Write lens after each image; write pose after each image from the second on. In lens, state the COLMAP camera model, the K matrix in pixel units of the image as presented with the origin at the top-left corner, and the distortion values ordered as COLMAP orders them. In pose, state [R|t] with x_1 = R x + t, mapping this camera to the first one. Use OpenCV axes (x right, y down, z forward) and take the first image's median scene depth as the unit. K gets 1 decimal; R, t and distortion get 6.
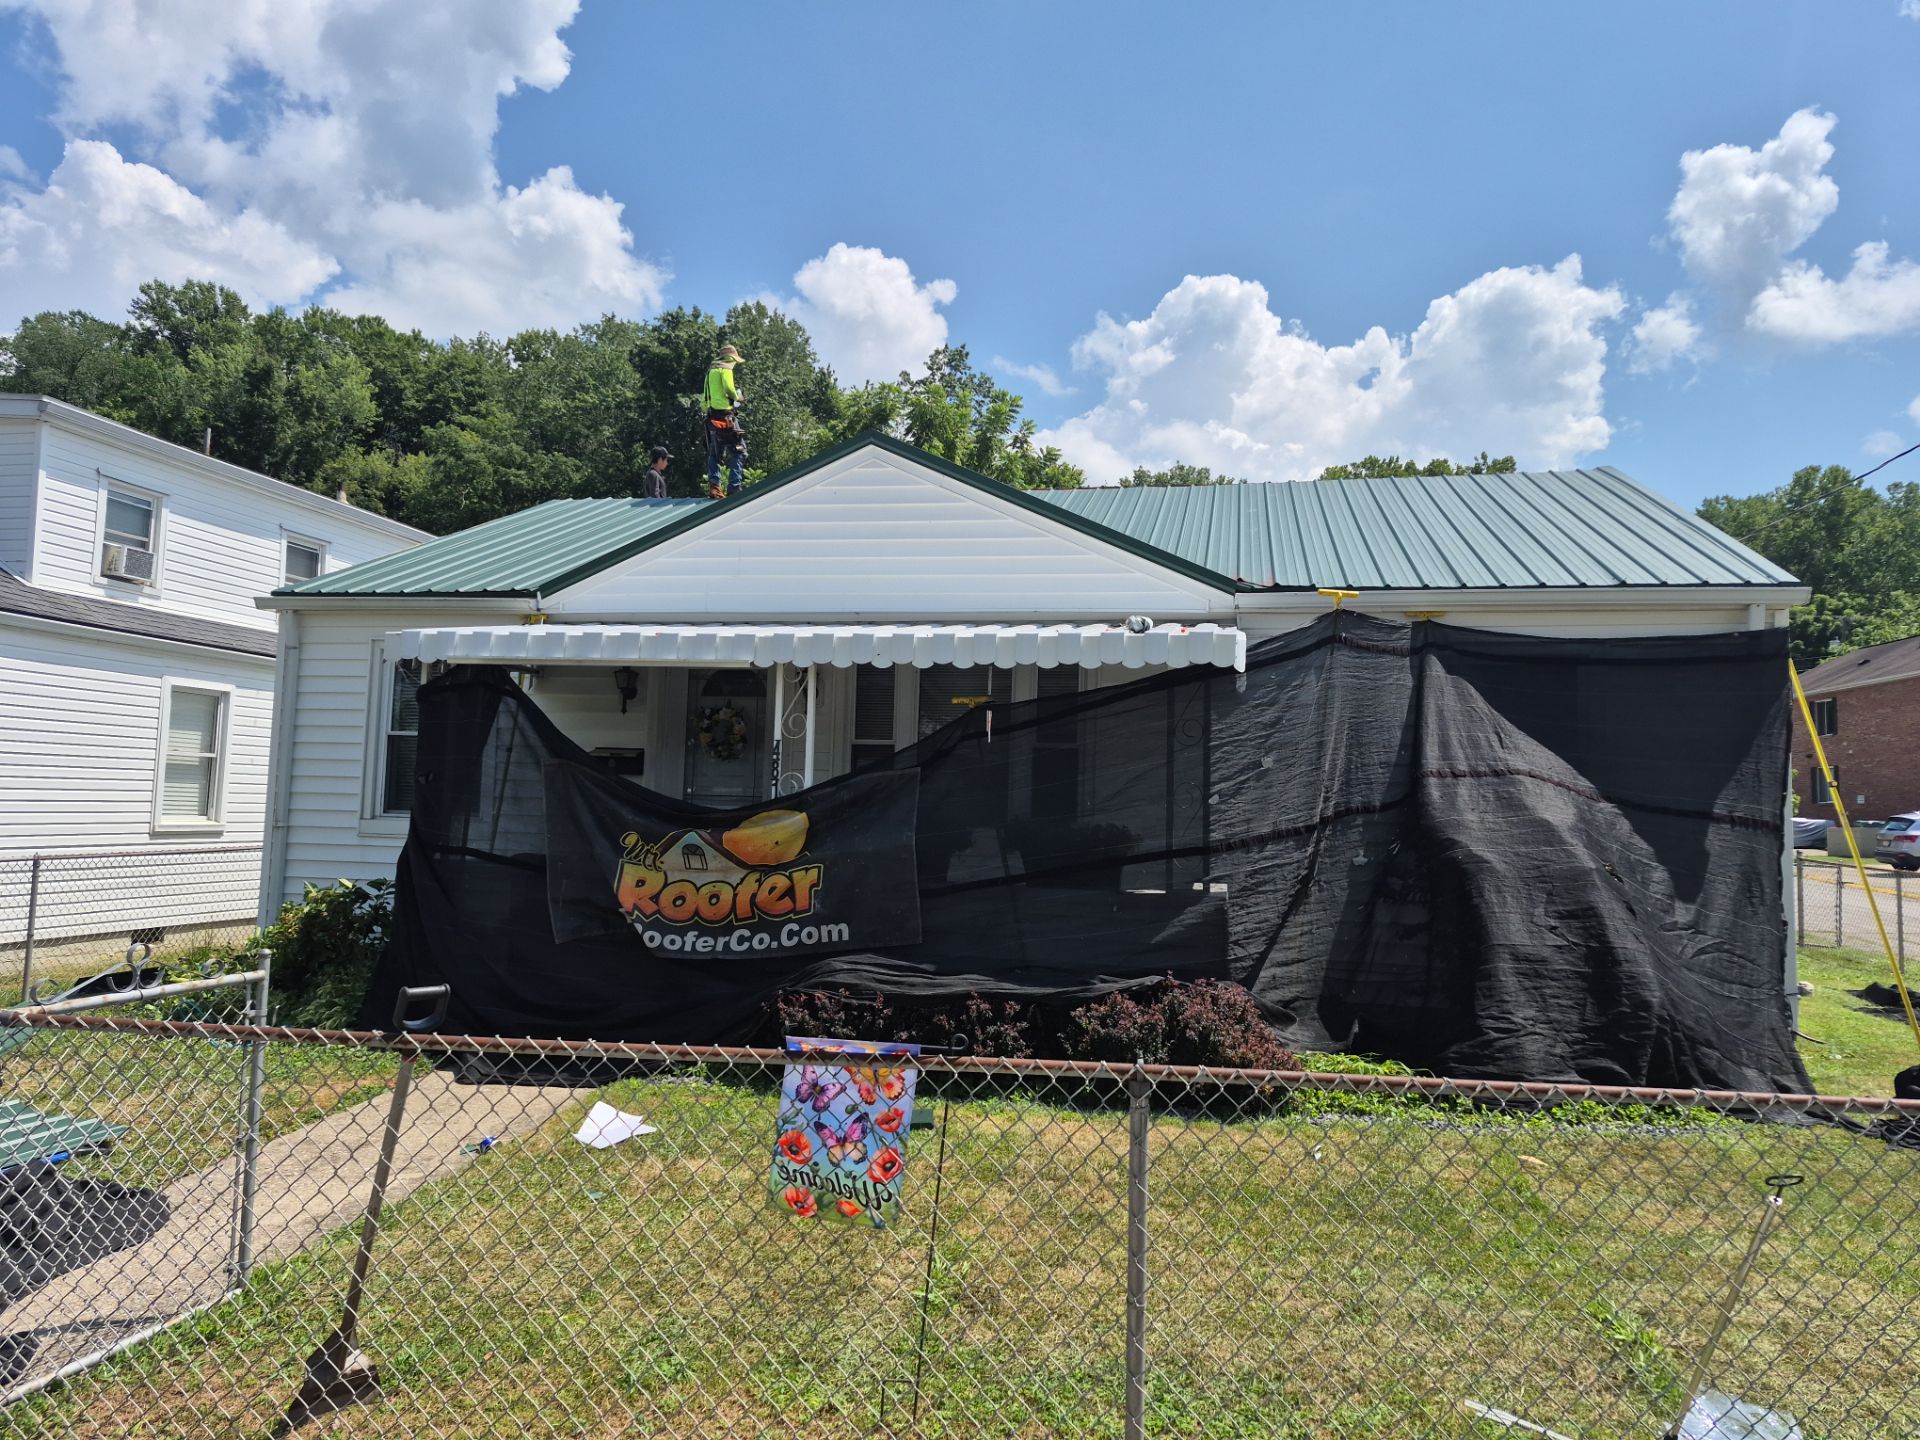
lens RADIAL K [[1339.2, 0, 960.0], [0, 1339.2, 720.0], [0, 0, 1]] dist [0.057973, -0.073460]
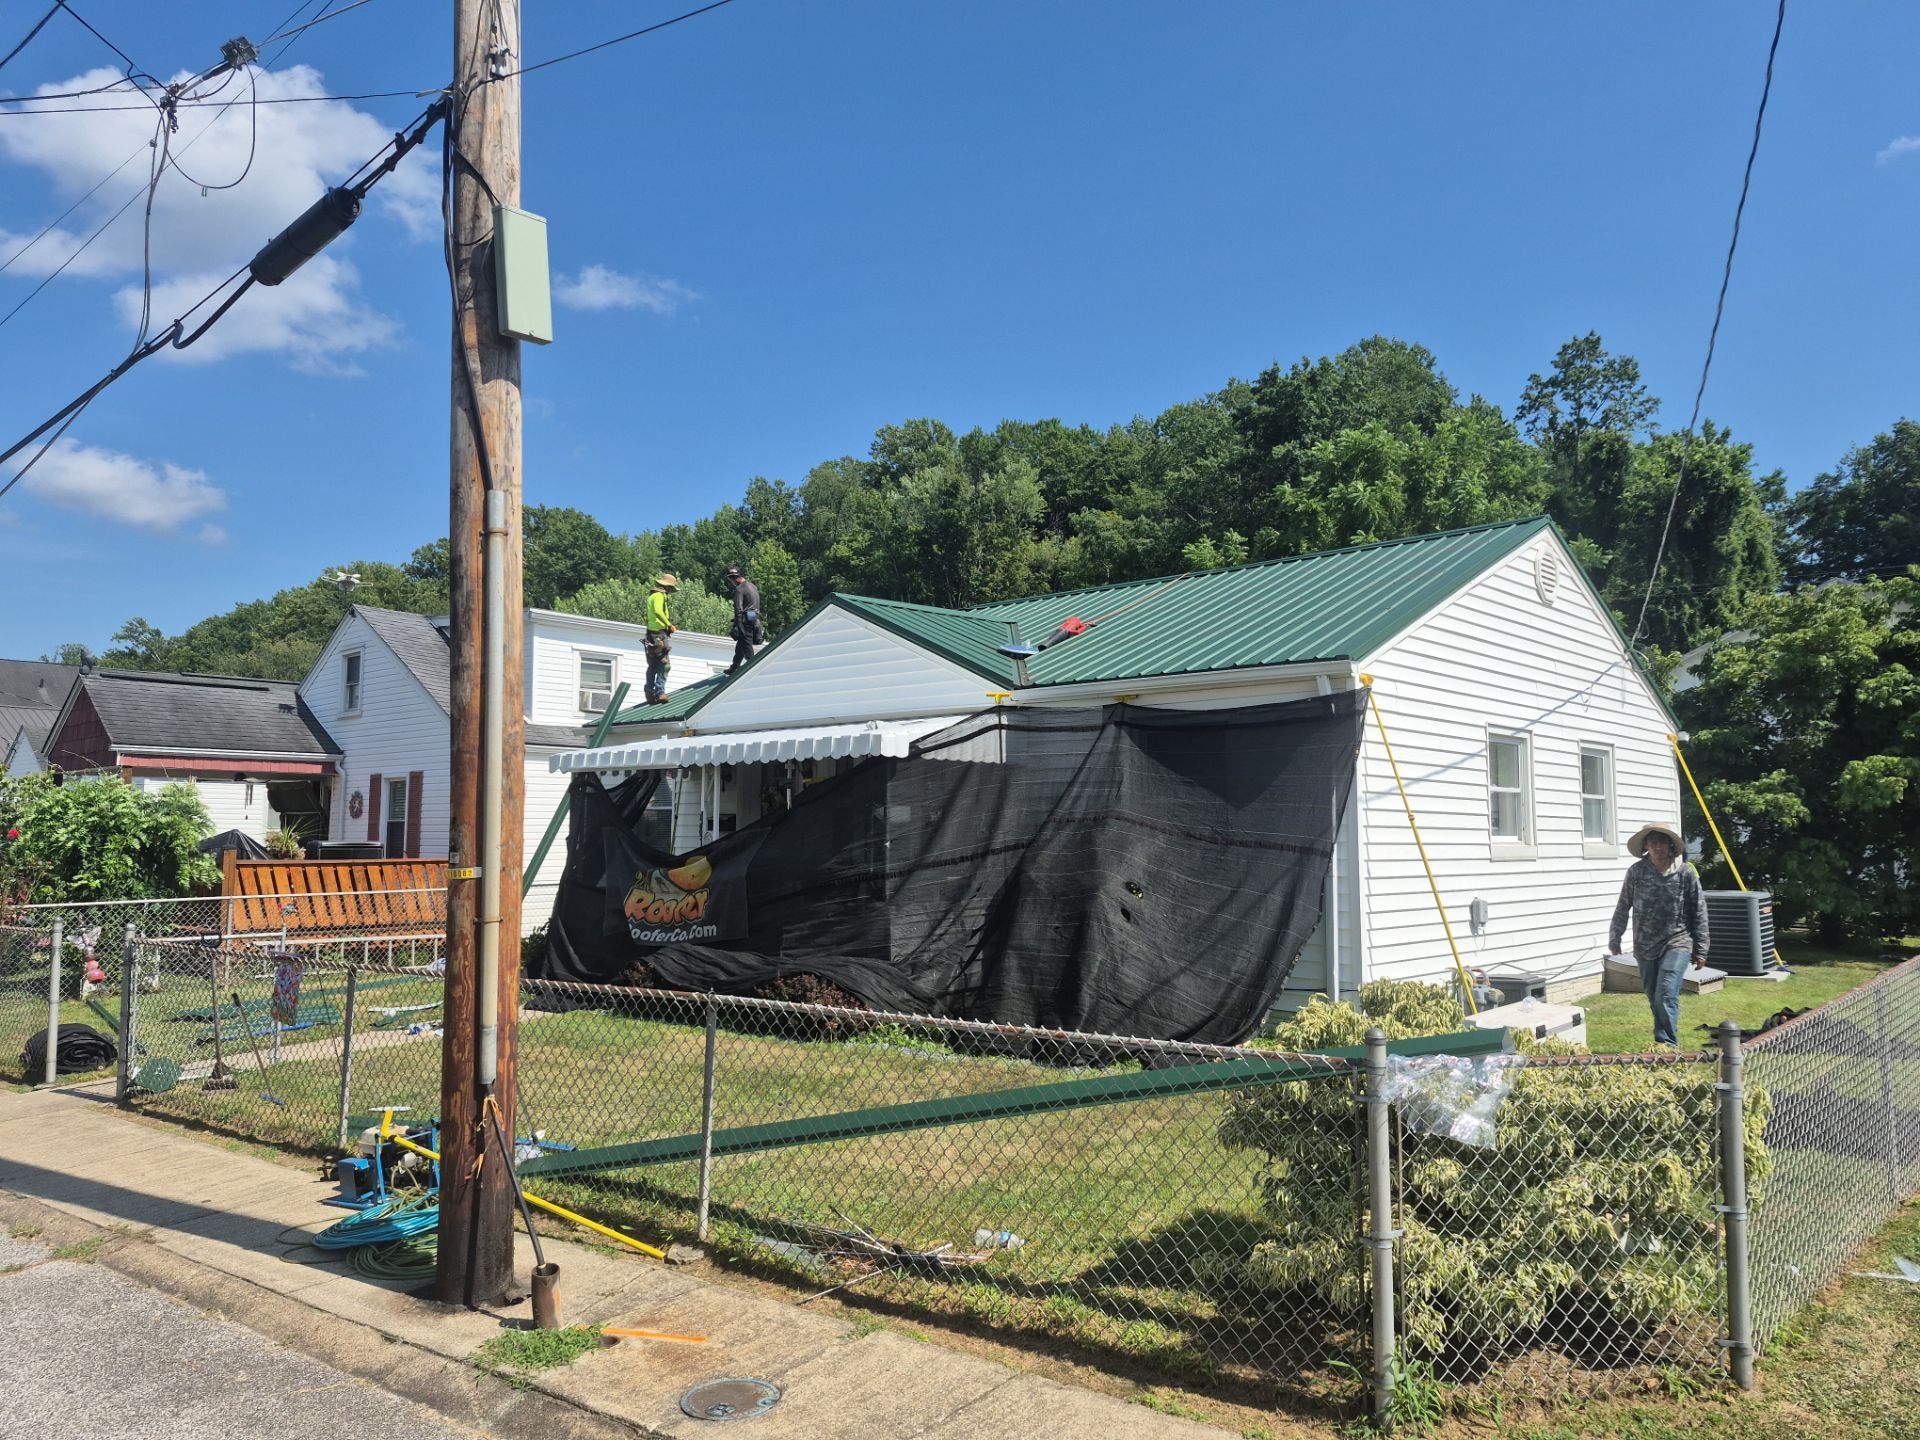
lens RADIAL K [[1390.8, 0, 1001.5], [0, 1390.8, 714.3], [0, 0, 1]] dist [0.113305, -0.172716]
pose [[0.848930, -0.066246, -0.524337, 0.152551], [0.052820, 0.997781, -0.040544, -0.002102], [0.525859, 0.006723, 0.850545, -0.034862]]
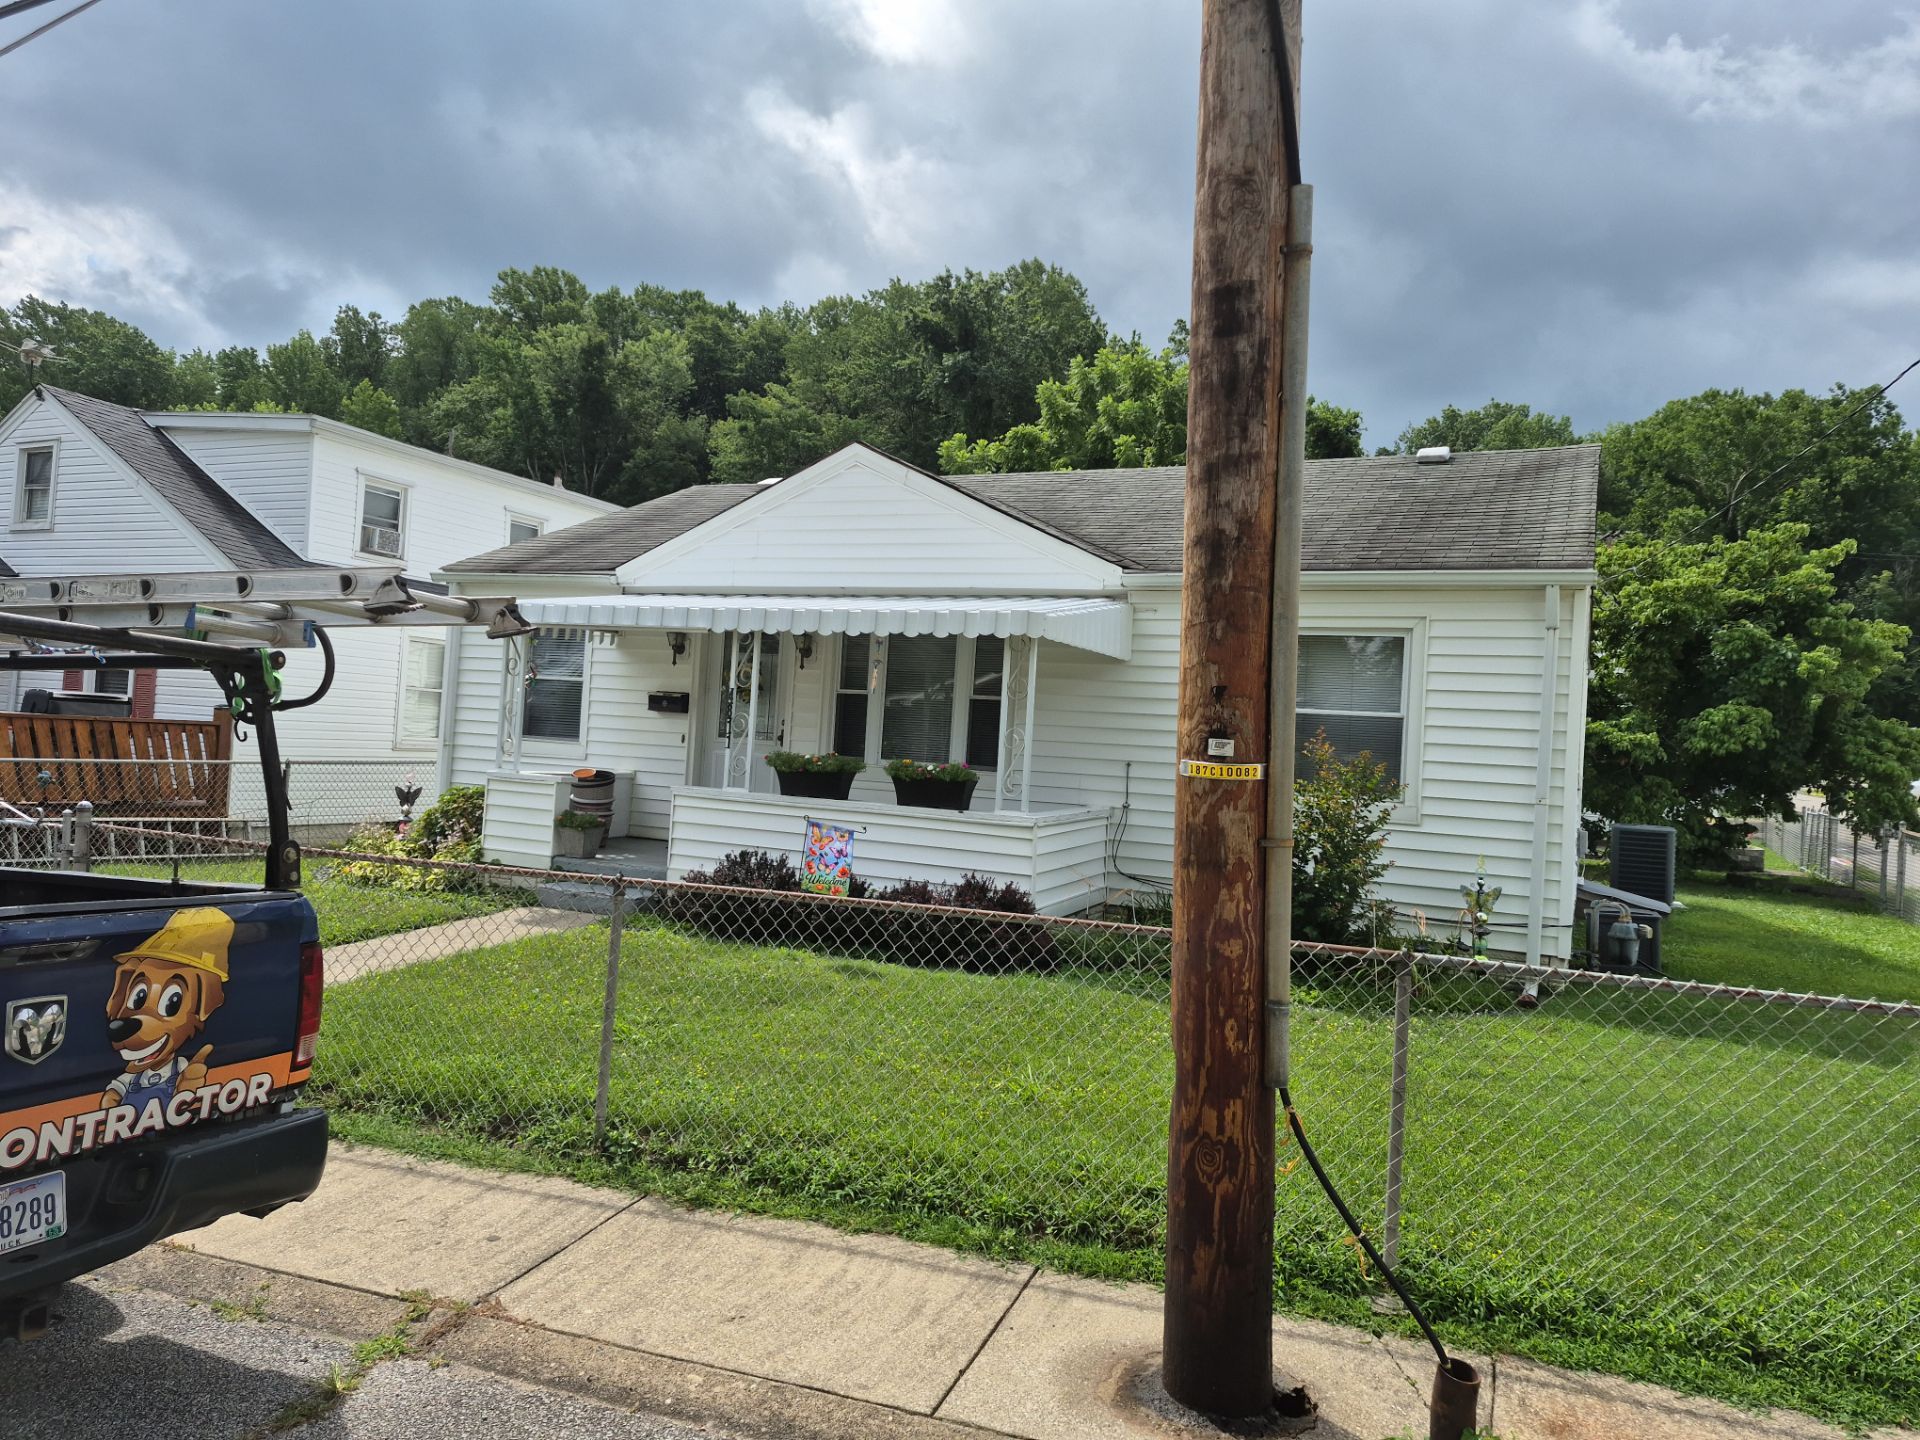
lens RADIAL K [[1361.5, 0, 960.0], [0, 1361.5, 720.0], [0, 0, 1]] dist [0.108257, -0.168991]
pose [[0.969441, 0.026992, -0.243833, 0.058306], [-0.017877, 0.999059, 0.039520, -0.001562], [0.244671, -0.033953, 0.969012, -0.035181]]
